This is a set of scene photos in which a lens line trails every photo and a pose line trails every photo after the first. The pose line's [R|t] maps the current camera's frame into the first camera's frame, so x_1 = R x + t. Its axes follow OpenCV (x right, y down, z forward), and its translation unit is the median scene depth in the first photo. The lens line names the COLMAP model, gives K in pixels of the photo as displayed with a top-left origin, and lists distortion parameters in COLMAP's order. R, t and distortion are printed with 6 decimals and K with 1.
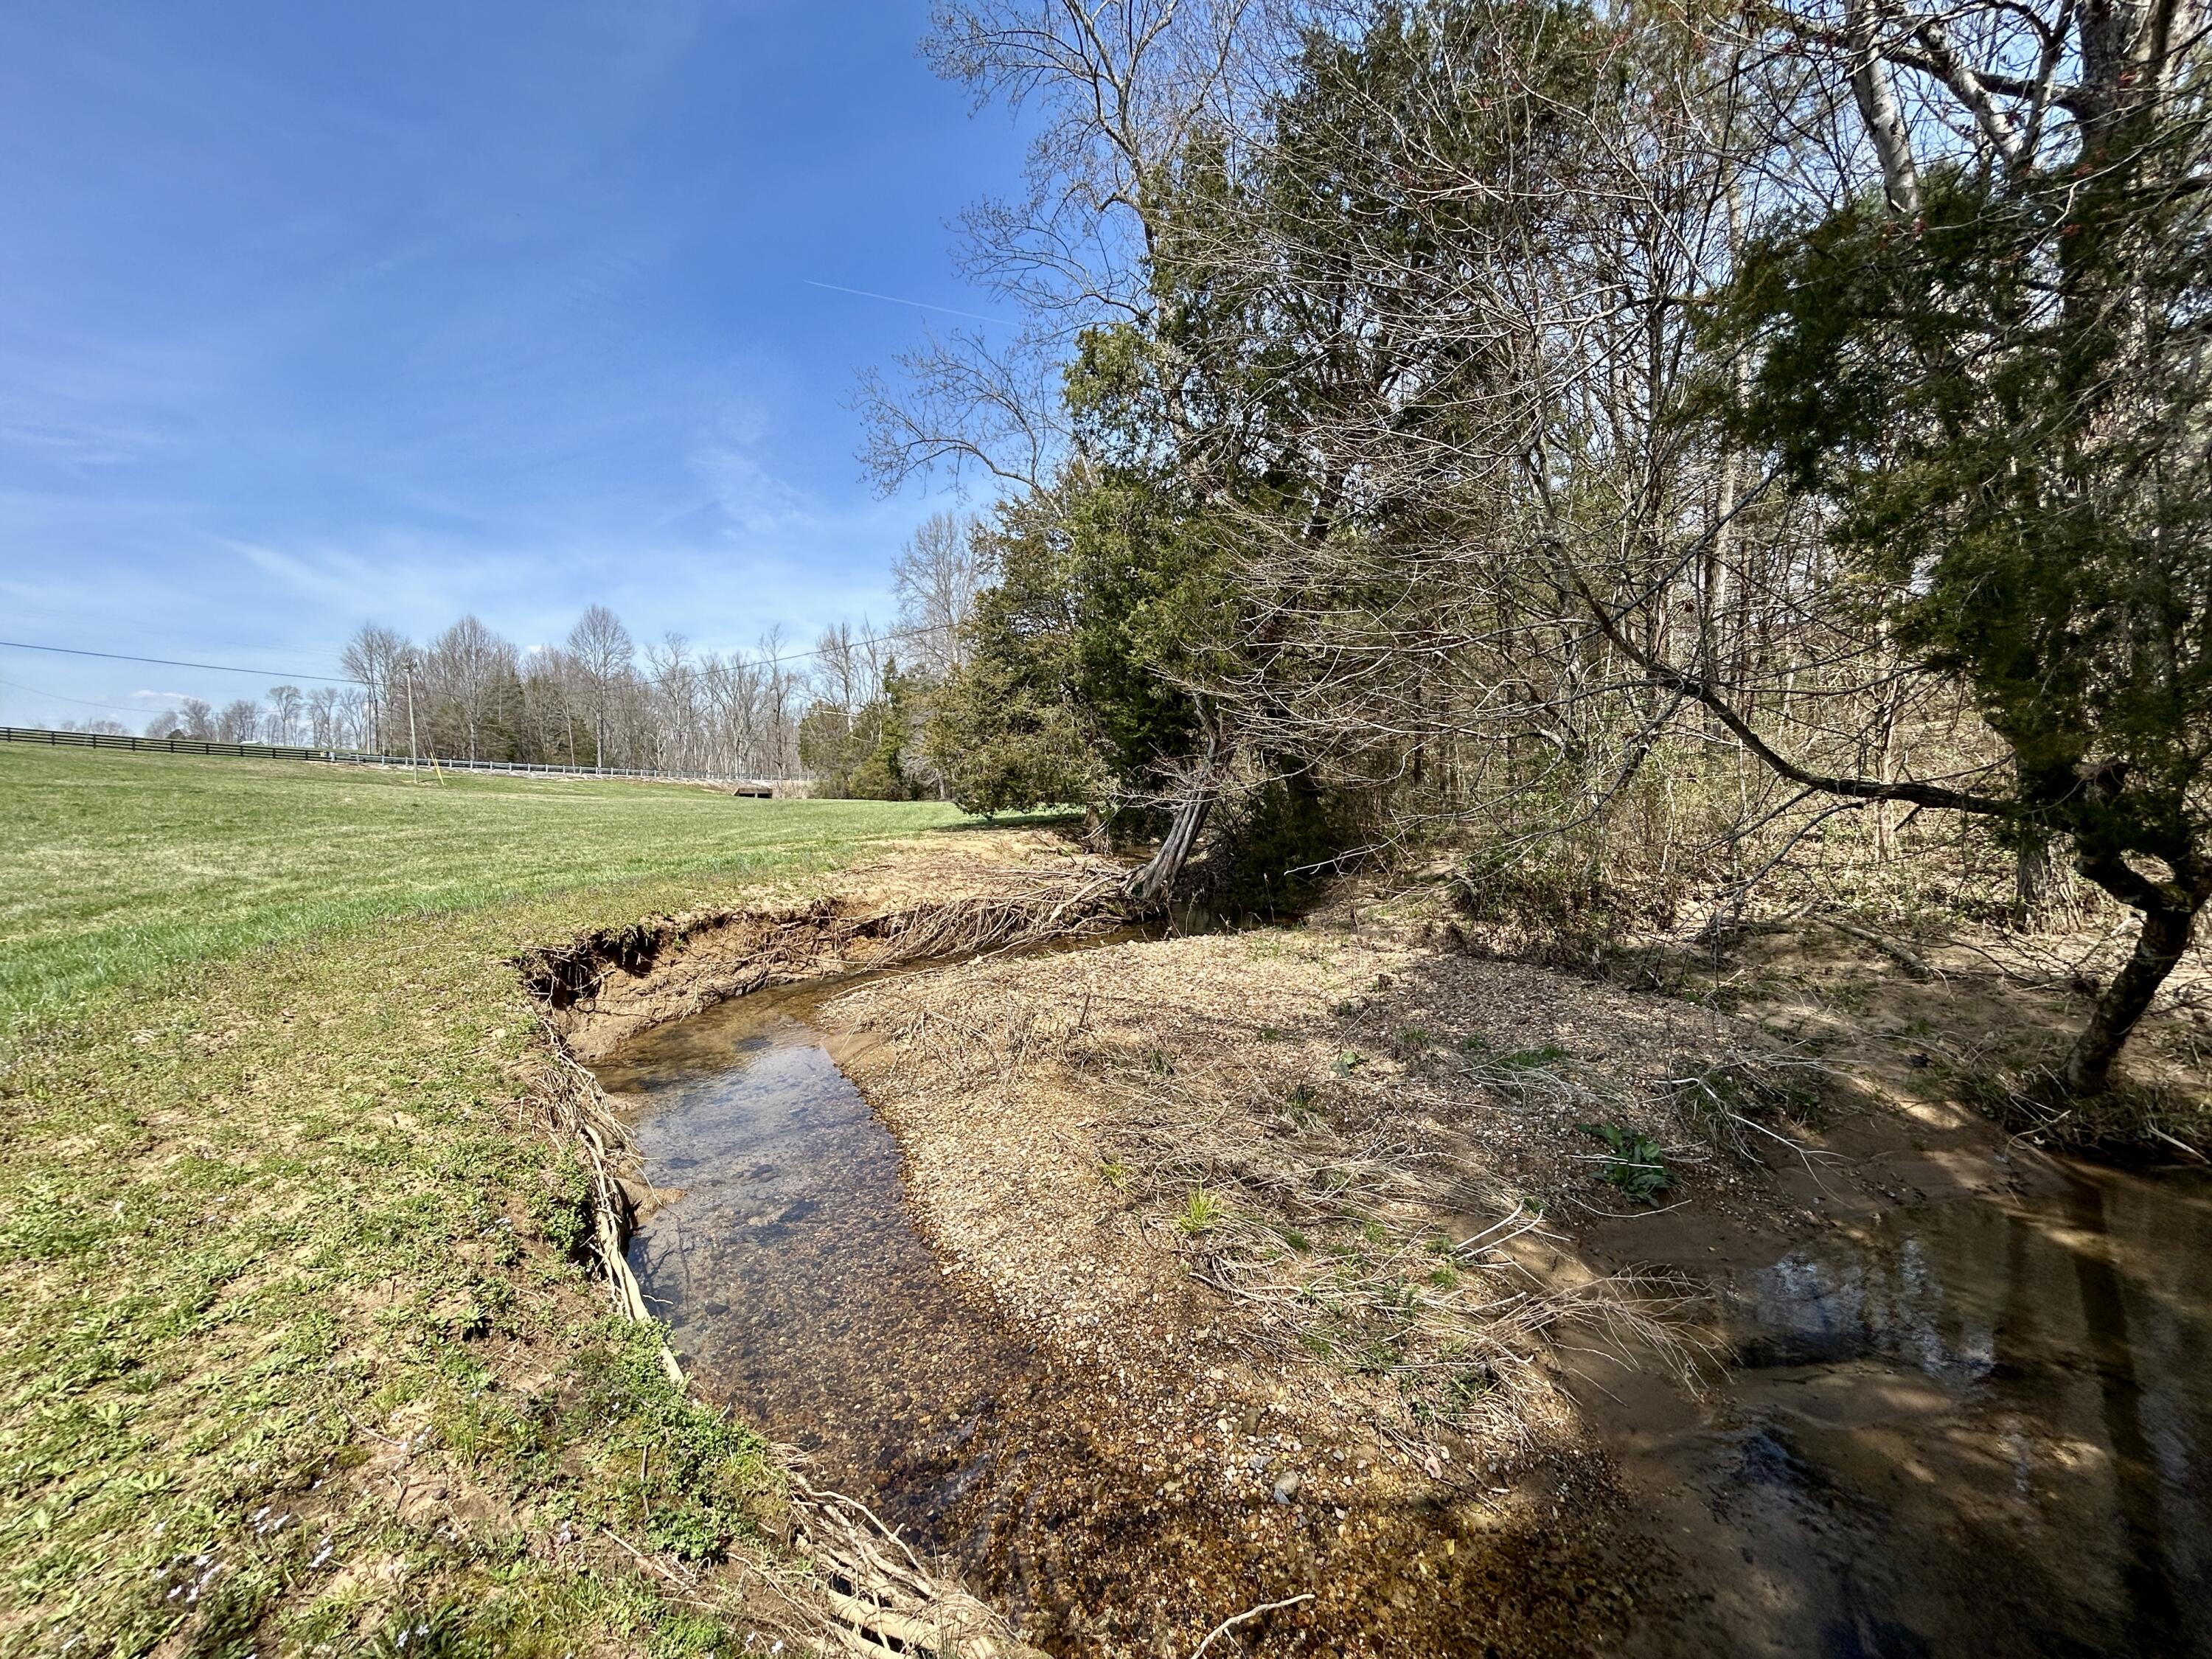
lens RADIAL K [[903.0, 0, 1106.0], [0, 903.0, 829.5], [0, 0, 1]] dist [-0.001786, -0.000018]
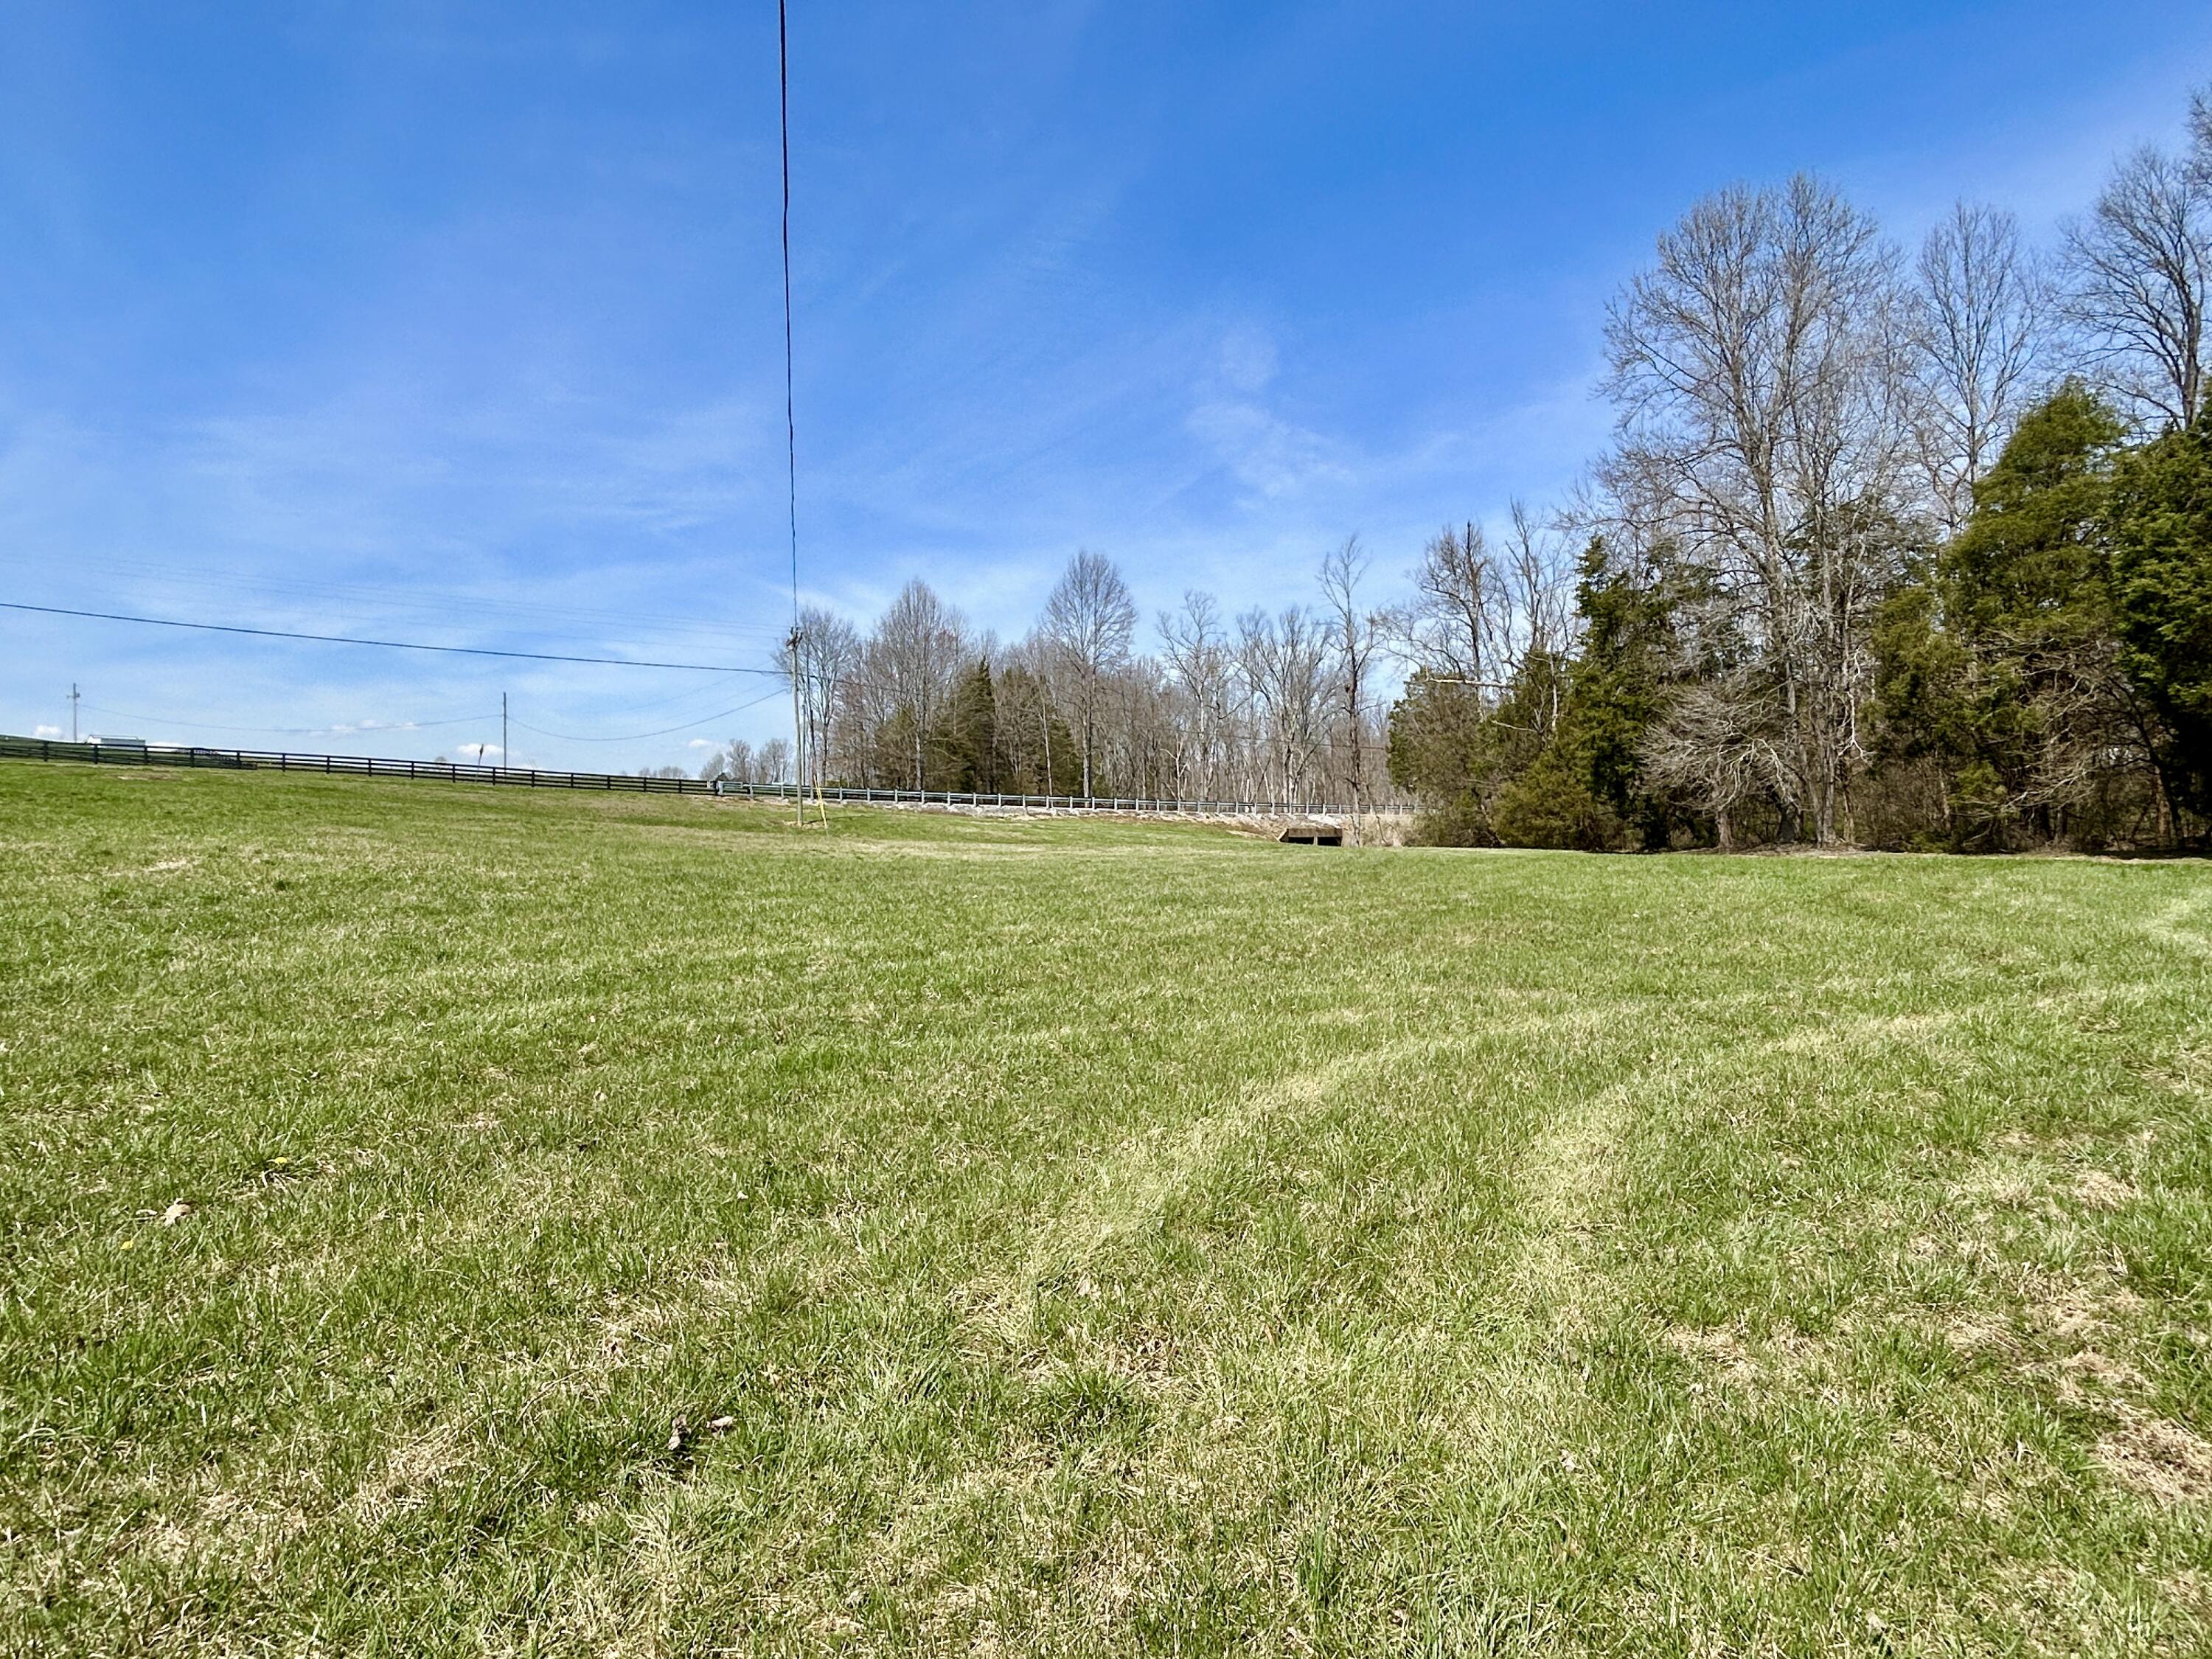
lens RADIAL K [[1249.7, 0, 1106.0], [0, 1249.7, 829.5], [0, 0, 1]] dist [0.002381, 0.000285]
pose [[0.860125, -0.012202, -0.509937, -0.093277], [-0.009872, 0.999128, -0.040559, -0.010848], [0.509987, 0.039920, 0.859255, 0.239570]]
